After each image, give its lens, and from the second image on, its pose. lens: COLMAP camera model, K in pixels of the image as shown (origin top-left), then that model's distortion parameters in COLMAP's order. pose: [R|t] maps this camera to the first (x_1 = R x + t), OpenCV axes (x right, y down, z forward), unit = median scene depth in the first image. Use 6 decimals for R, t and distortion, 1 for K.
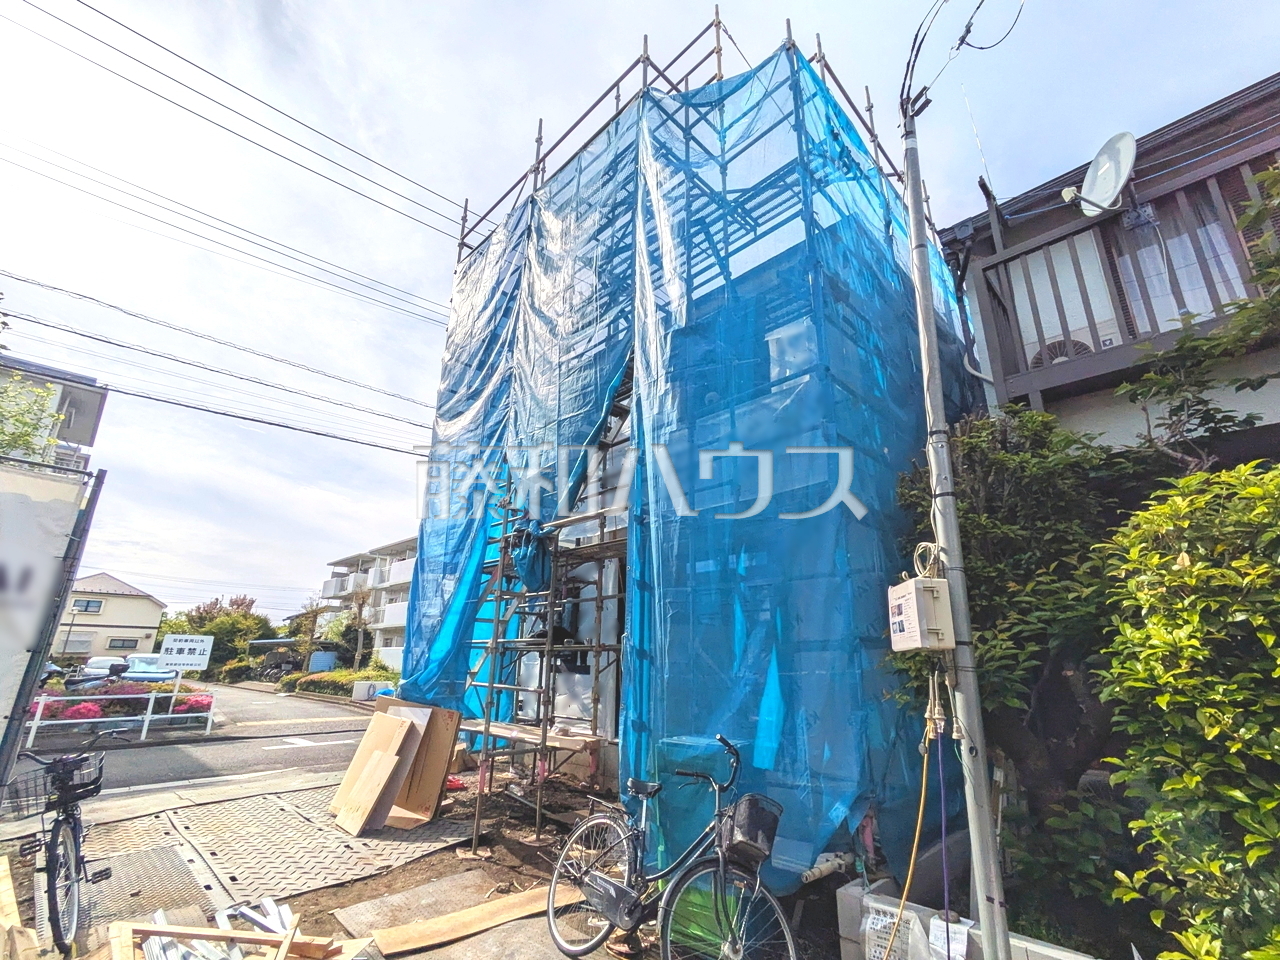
lens RADIAL K [[560.2, 0, 641.8], [0, 560.2, 490.2], [0, 0, 1]] dist [0.000577, 0.000205]
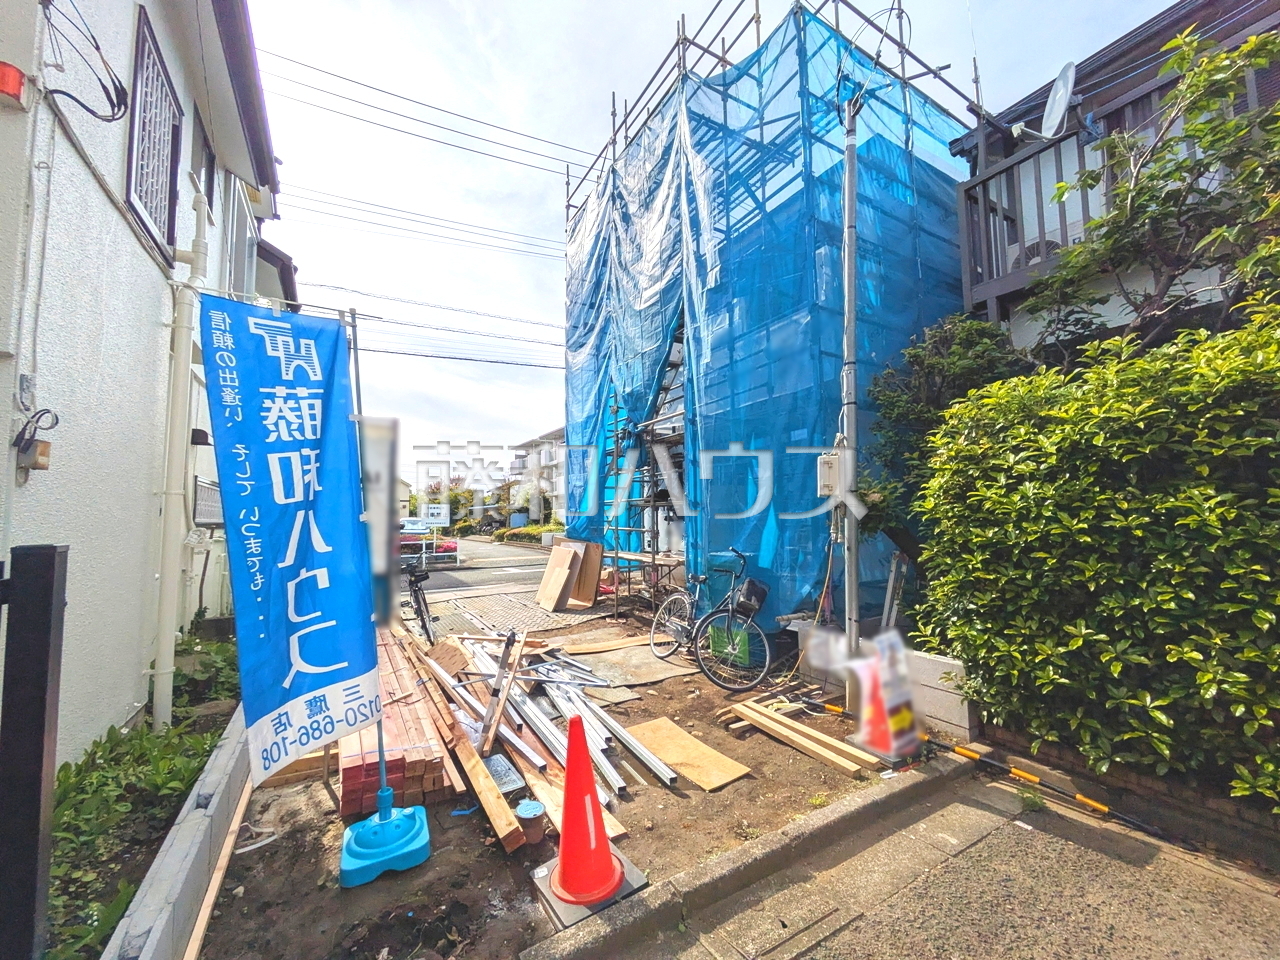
lens RADIAL K [[504.7, 0, 639.1], [0, 504.7, 477.4], [0, 0, 1]] dist [0.001010, -0.000088]
pose [[0.964781, -0.044465, -0.259268, 0.148598], [0.099296, 0.974253, 0.202413, -0.064350], [0.243593, -0.221028, 0.944356, -0.269547]]
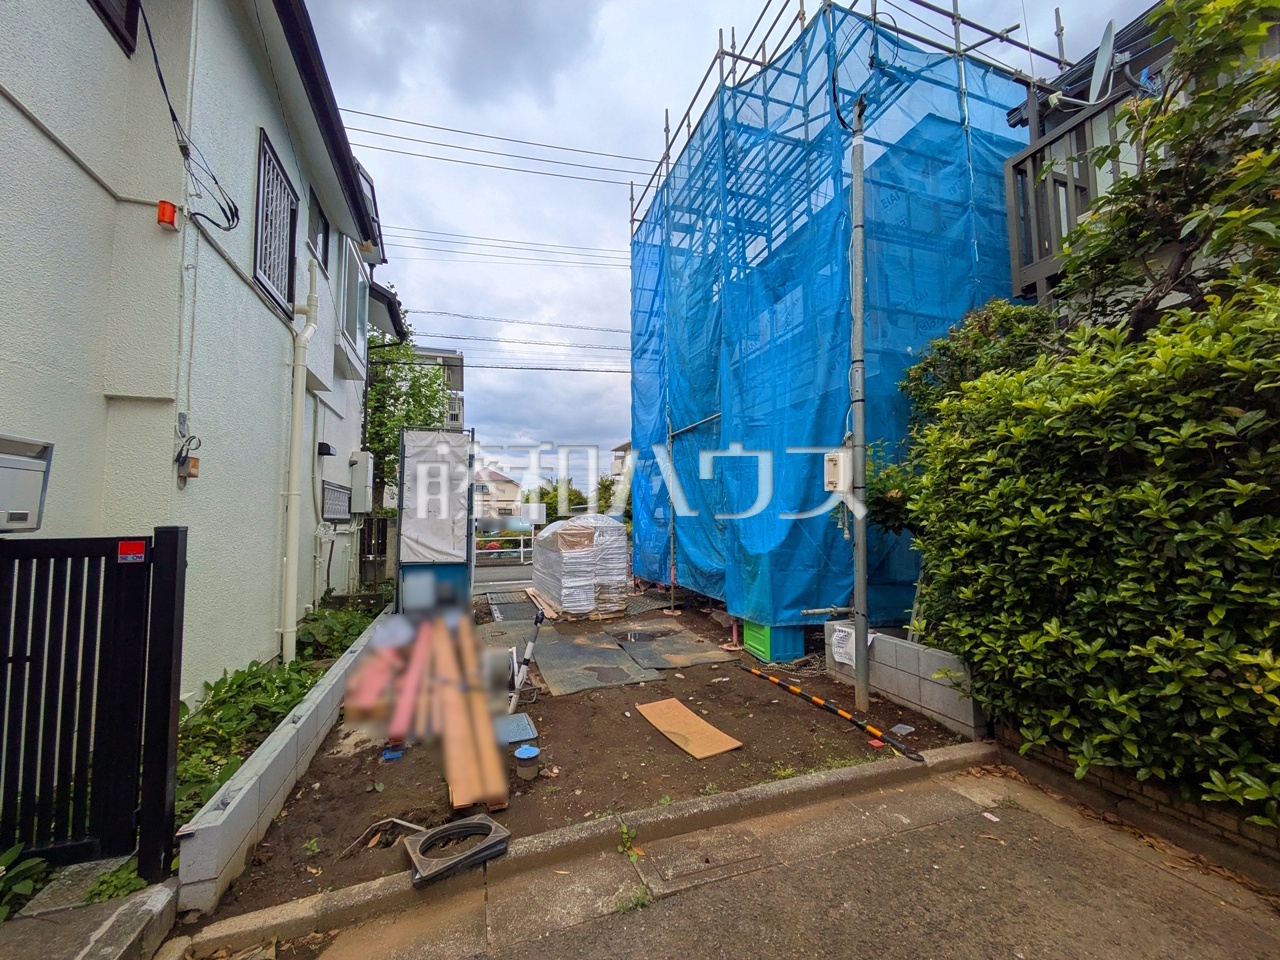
lens RADIAL K [[505.0, 0, 640.8], [0, 505.0, 478.3], [0, 0, 1]] dist [0.001221, 0.000377]
pose [[0.892203, -0.056603, -0.448073, 0.289615], [0.151929, 0.971910, 0.179745, -0.061896], [0.425312, -0.228444, 0.875741, -0.291740]]
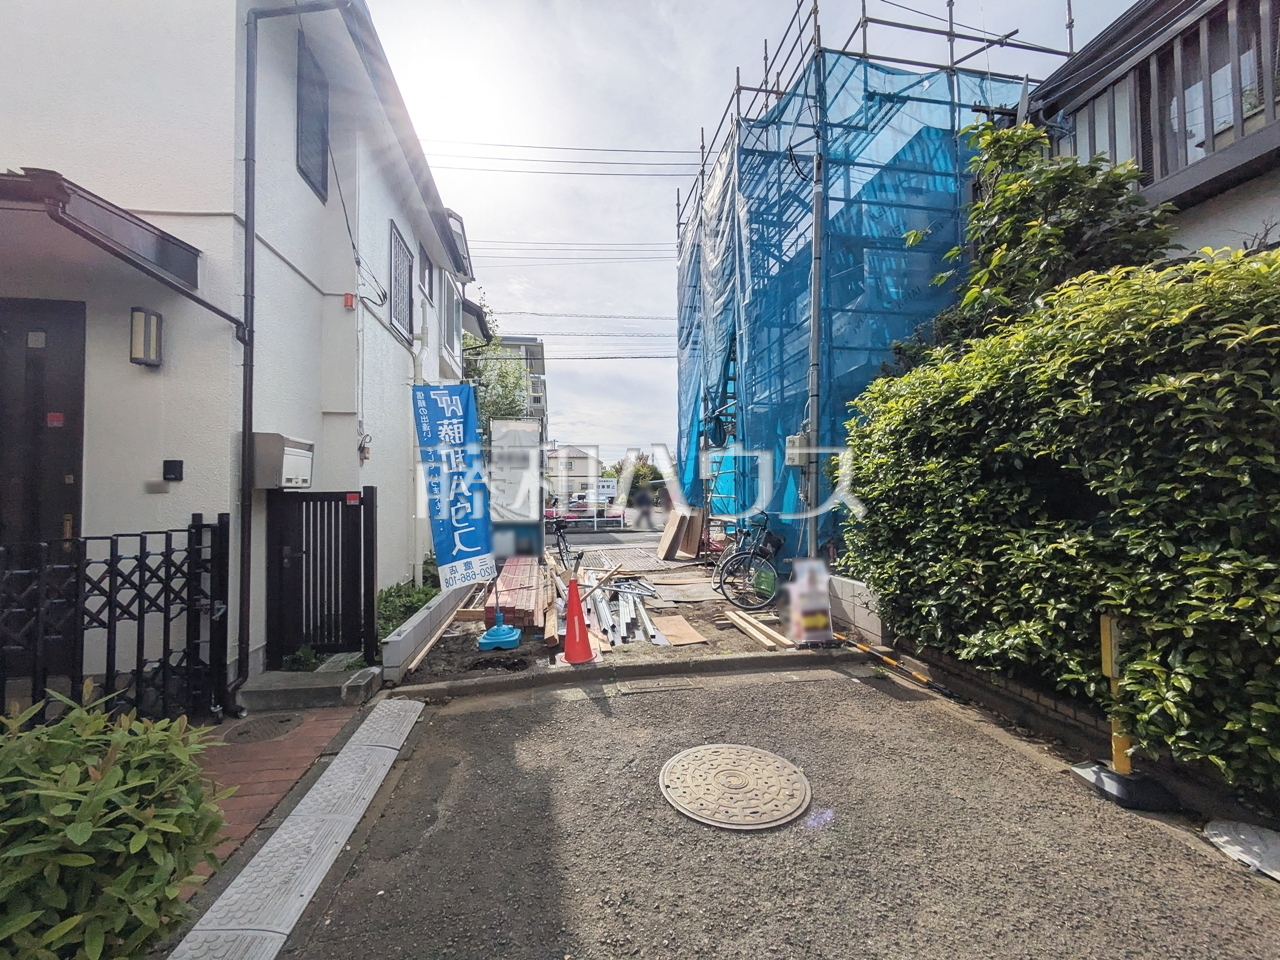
lens RADIAL K [[508.9, 0, 640.0], [0, 508.9, 480.0], [0, 0, 1]] dist [0.001477, 0.000013]
pose [[0.806141, -0.034575, -0.590712, 0.530367], [0.189054, 0.961018, 0.201751, -0.092830], [0.560709, -0.274316, 0.781253, -0.458790]]
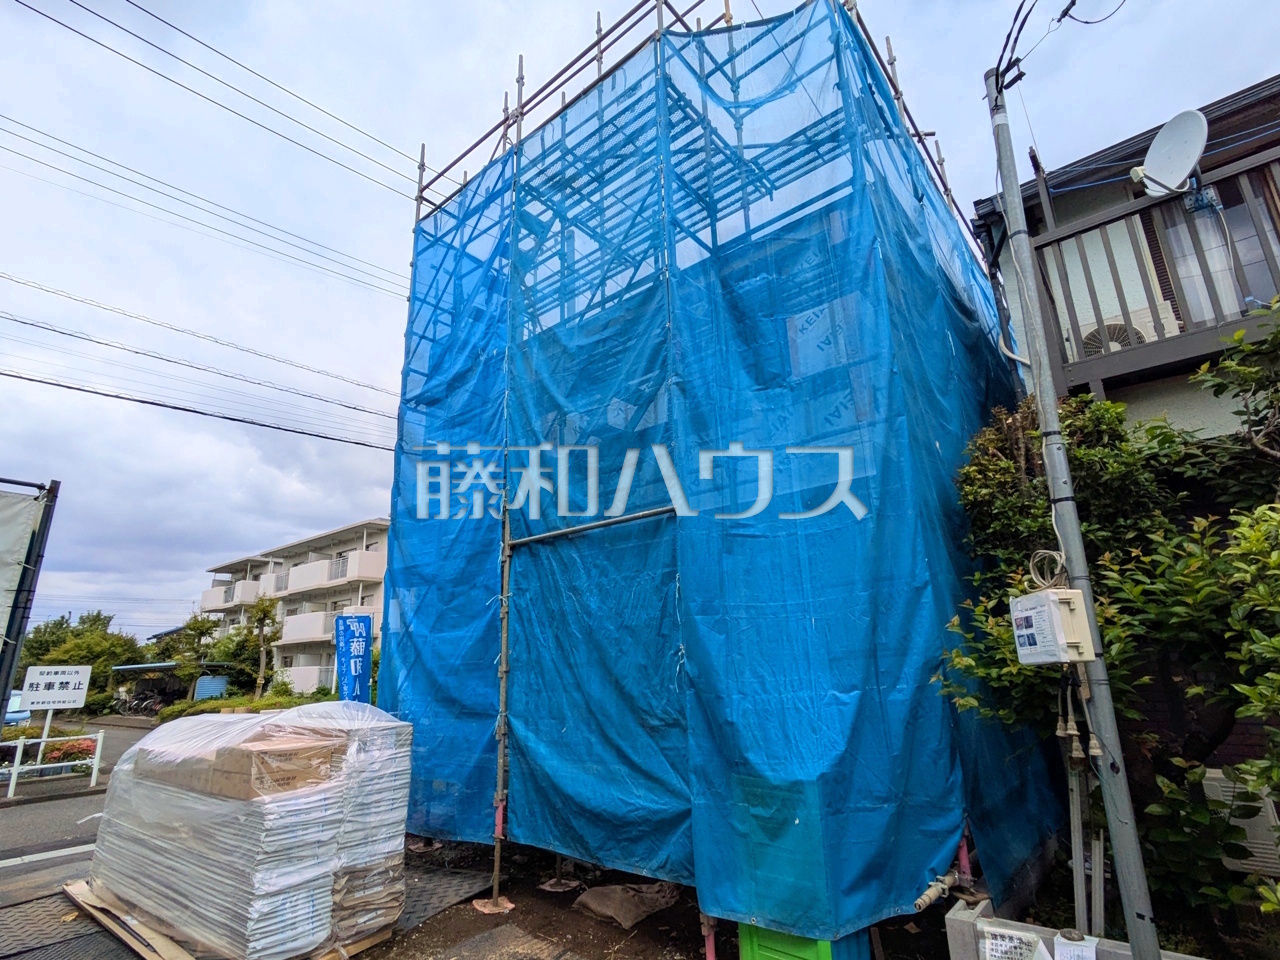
lens RADIAL K [[638.1, 0, 632.5], [0, 638.1, 485.3], [0, 0, 1]] dist [0.002056, 0.001068]
pose [[0.995316, -0.017196, 0.095129, -0.135486], [0.015388, 0.999687, 0.019705, -0.022482], [-0.095438, -0.018149, 0.995270, -0.006175]]
